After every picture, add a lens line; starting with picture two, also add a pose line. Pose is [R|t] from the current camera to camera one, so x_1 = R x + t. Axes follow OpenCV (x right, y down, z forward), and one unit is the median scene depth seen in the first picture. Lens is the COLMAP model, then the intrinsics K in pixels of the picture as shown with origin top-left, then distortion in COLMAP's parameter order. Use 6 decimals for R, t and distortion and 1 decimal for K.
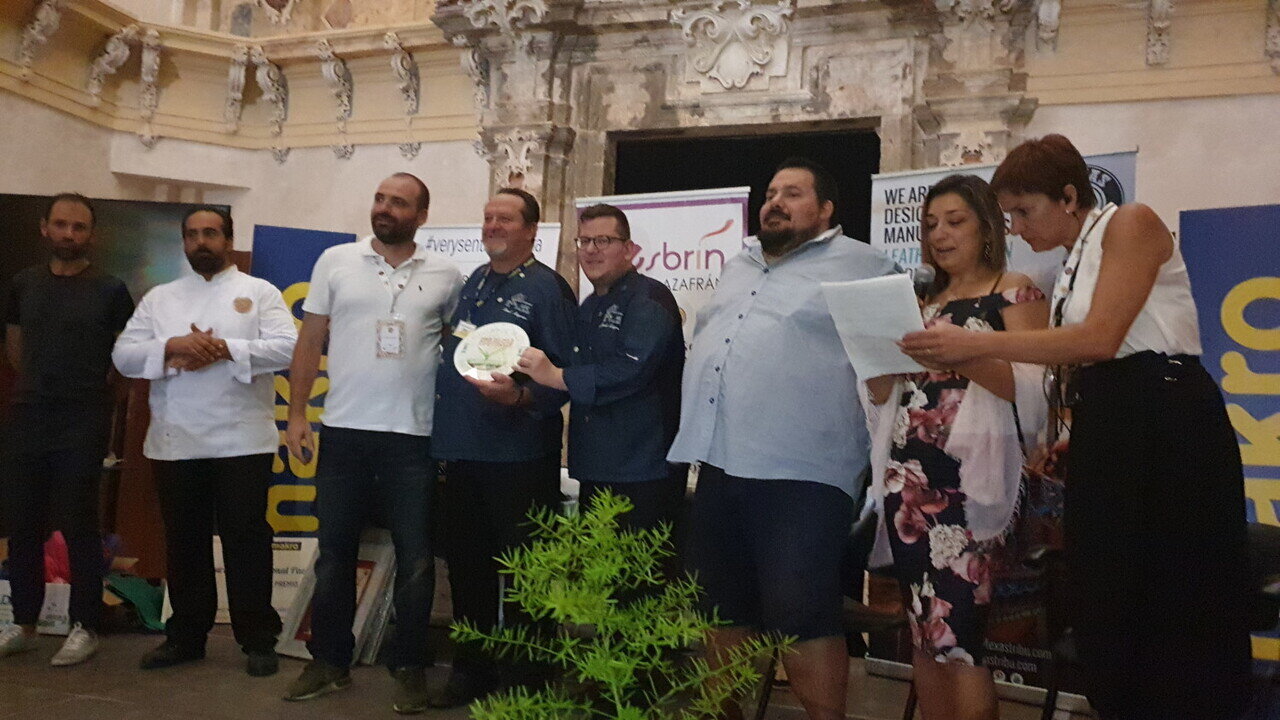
lens RADIAL K [[1000.1, 0, 642.6], [0, 1000.1, 370.5], [0, 0, 1]] dist [0.047968, -0.078699]
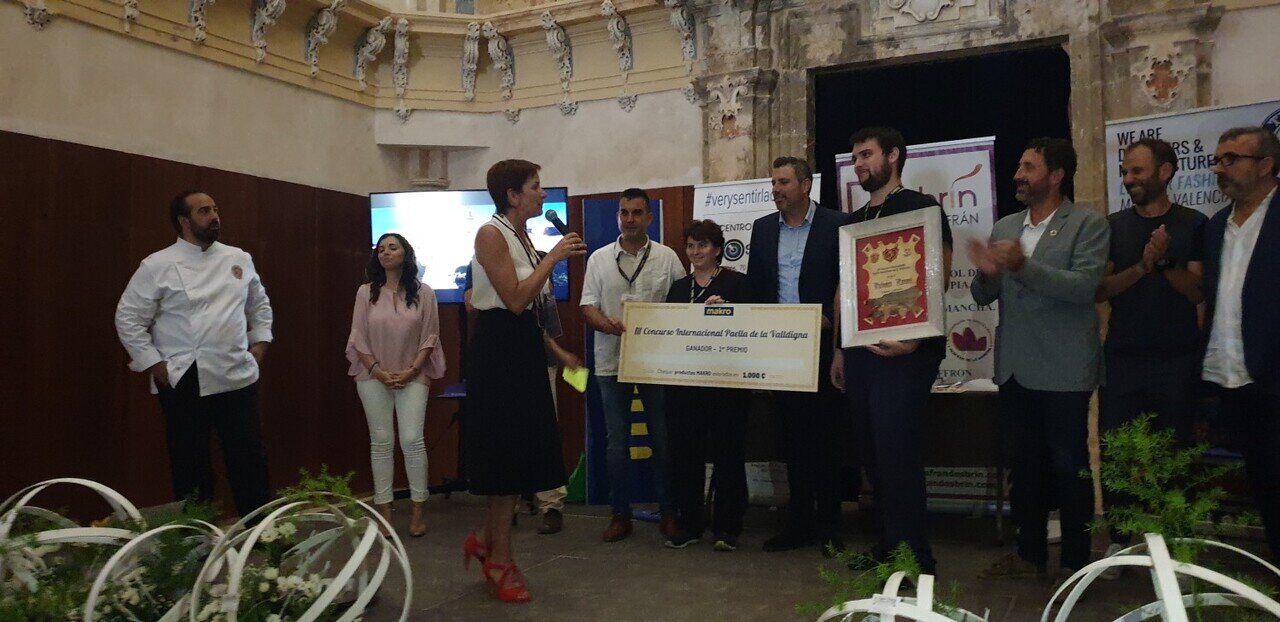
lens RADIAL K [[1004.0, 0, 639.6], [0, 1004.0, 325.1], [0, 0, 1]] dist [0.050884, -0.087977]
pose [[0.989140, -0.066449, -0.131098, -0.092884], [0.073541, 0.996037, 0.050012, -0.026050], [0.127255, -0.059110, 0.990107, -0.150149]]
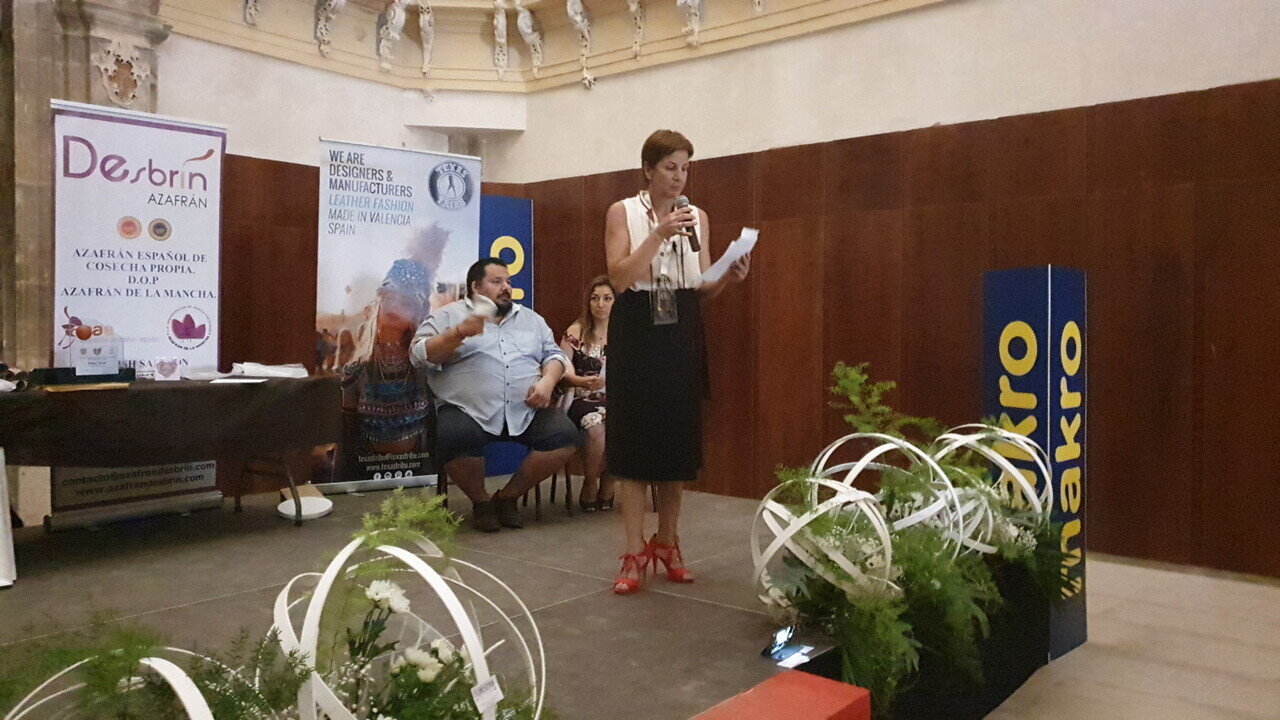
lens RADIAL K [[1000.1, 0, 637.9], [0, 1000.1, 350.4], [0, 0, 1]] dist [0.047968, -0.078699]
pose [[0.350096, -0.062190, 0.934647, -0.460876], [-0.056287, 0.994594, 0.087262, -0.024938], [-0.935021, -0.083158, 0.344703, 0.051307]]
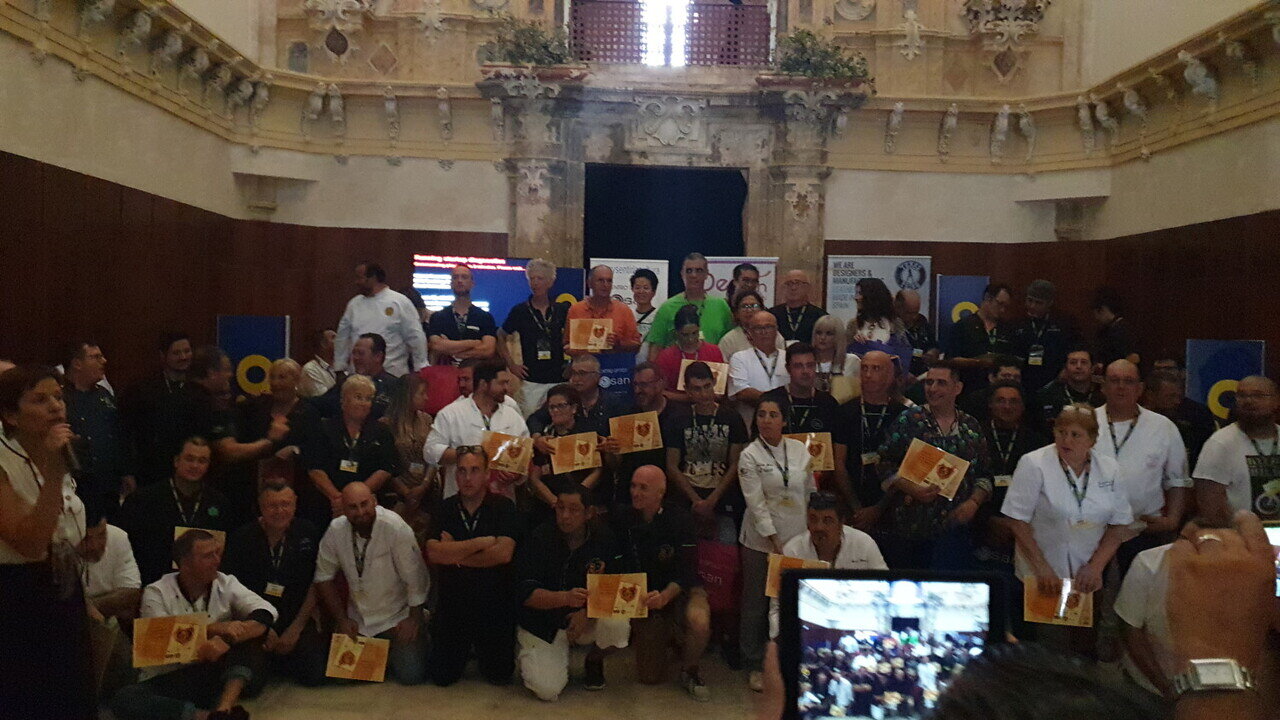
lens RADIAL K [[1000.1, 0, 614.6], [0, 1000.1, 388.6], [0, 0, 1]] dist [0.047968, -0.078699]
pose [[0.941867, -0.047557, 0.332604, -0.556234], [-0.002129, 0.989067, 0.147449, -0.117239], [-0.335980, -0.139586, 0.931468, -0.587569]]
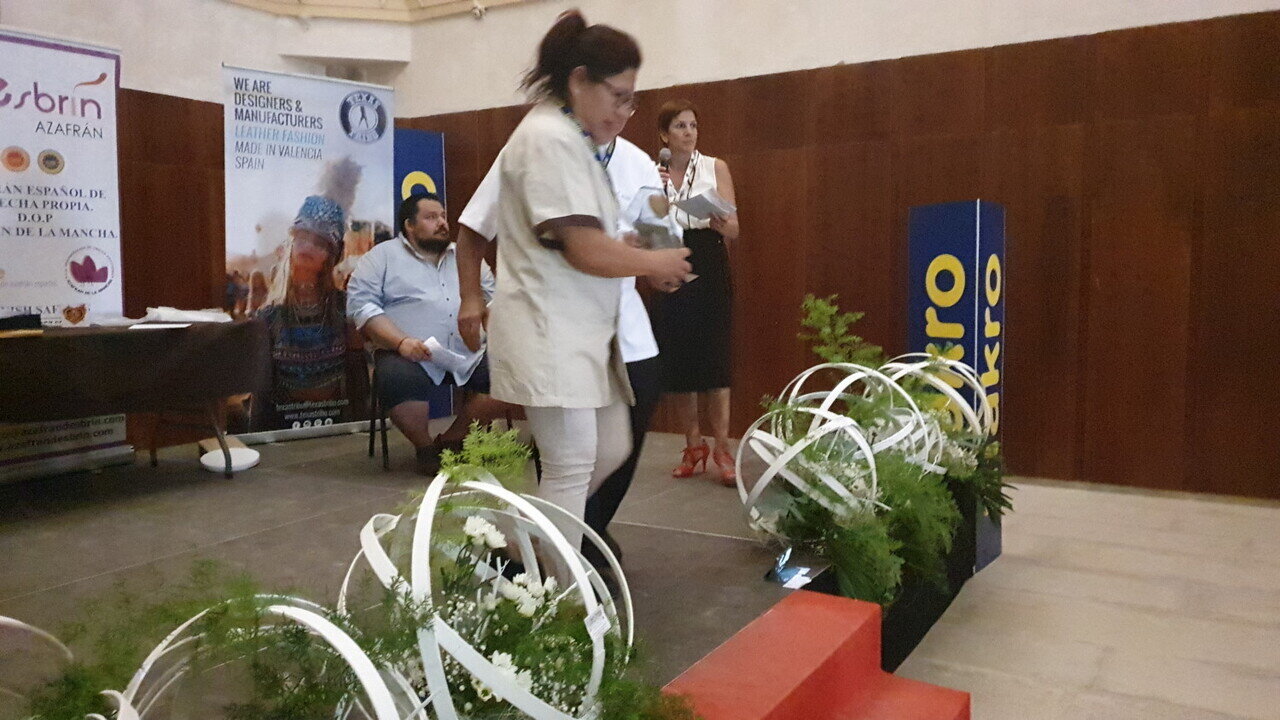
lens RADIAL K [[1000.1, 0, 642.1], [0, 1000.1, 362.6], [0, 0, 1]] dist [0.047968, -0.078699]
pose [[0.205760, -0.131996, 0.969660, -0.473304], [-0.053749, 0.987842, 0.145877, -0.017369], [-0.977125, -0.082134, 0.196163, 0.103988]]
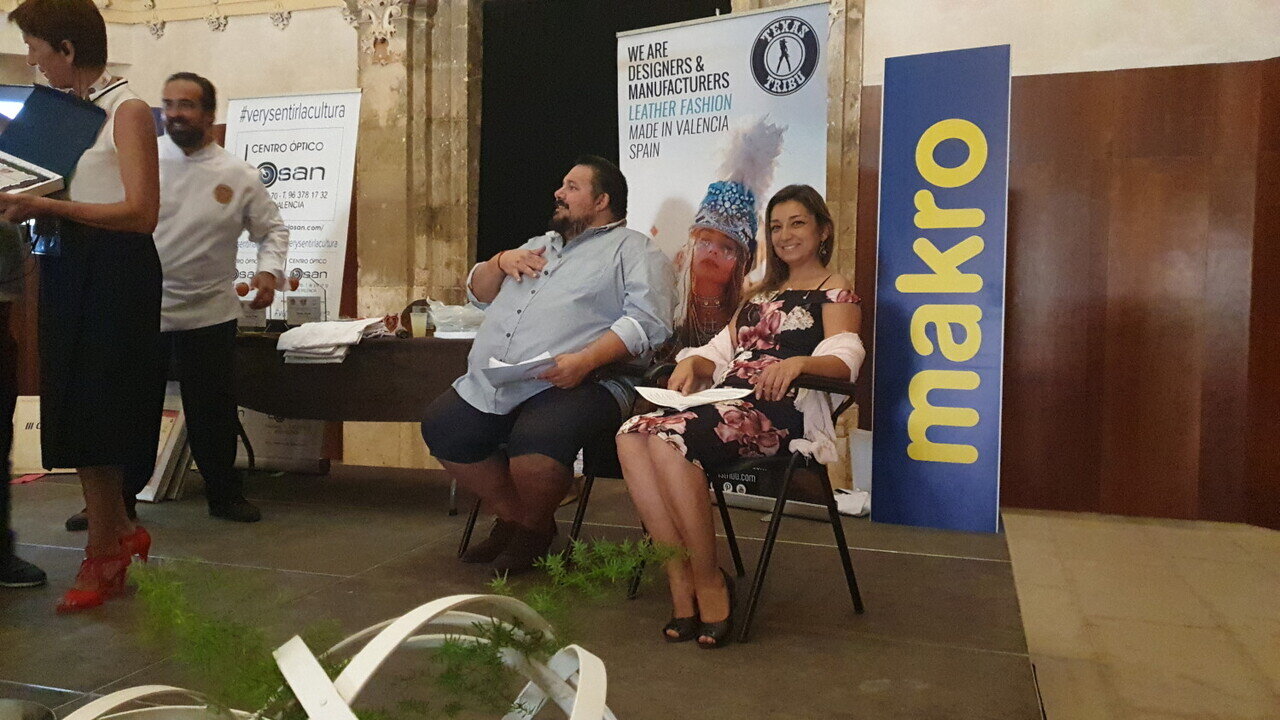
lens RADIAL K [[1000.1, 0, 627.3], [0, 1000.1, 383.7], [0, 0, 1]] dist [0.047968, -0.078699]
pose [[0.999365, -0.034757, -0.007823, 0.118345], [0.035522, 0.988957, 0.143883, 0.009275], [0.002736, -0.144070, 0.989564, -0.049978]]
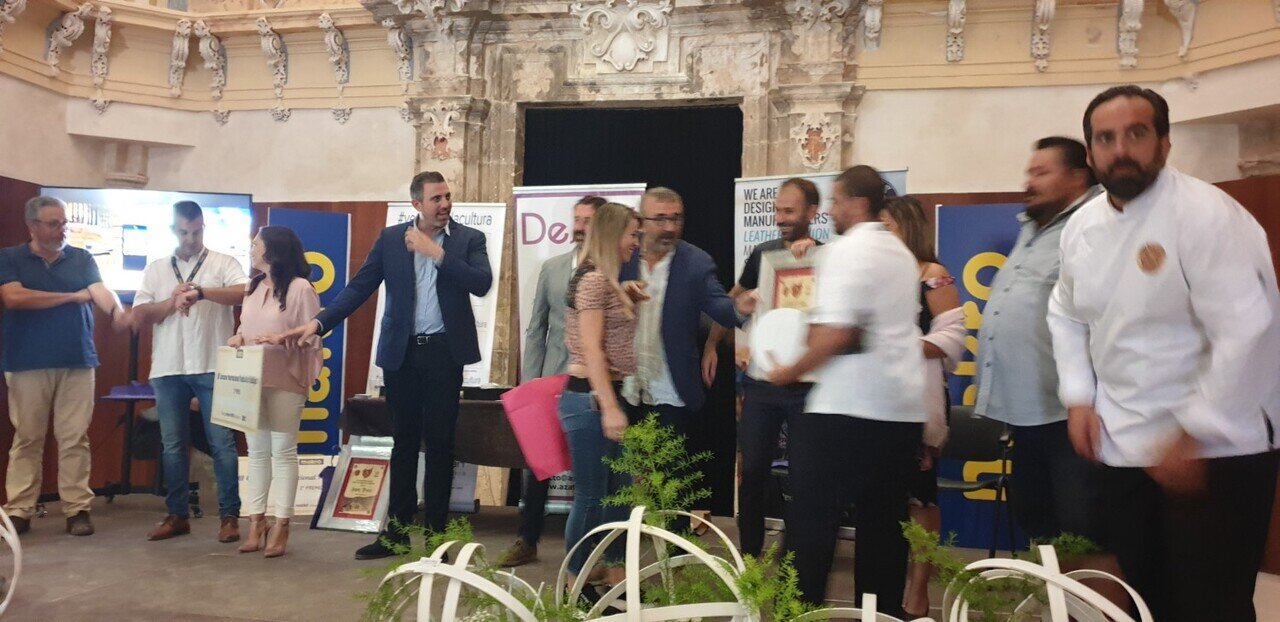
lens RADIAL K [[1004.0, 0, 625.7], [0, 1004.0, 321.1], [0, 0, 1]] dist [0.050884, -0.087977]
pose [[0.993919, -0.019848, 0.108307, -0.042653], [0.015796, 0.999148, 0.038137, -0.024554], [-0.108971, -0.036194, 0.993386, -0.205637]]
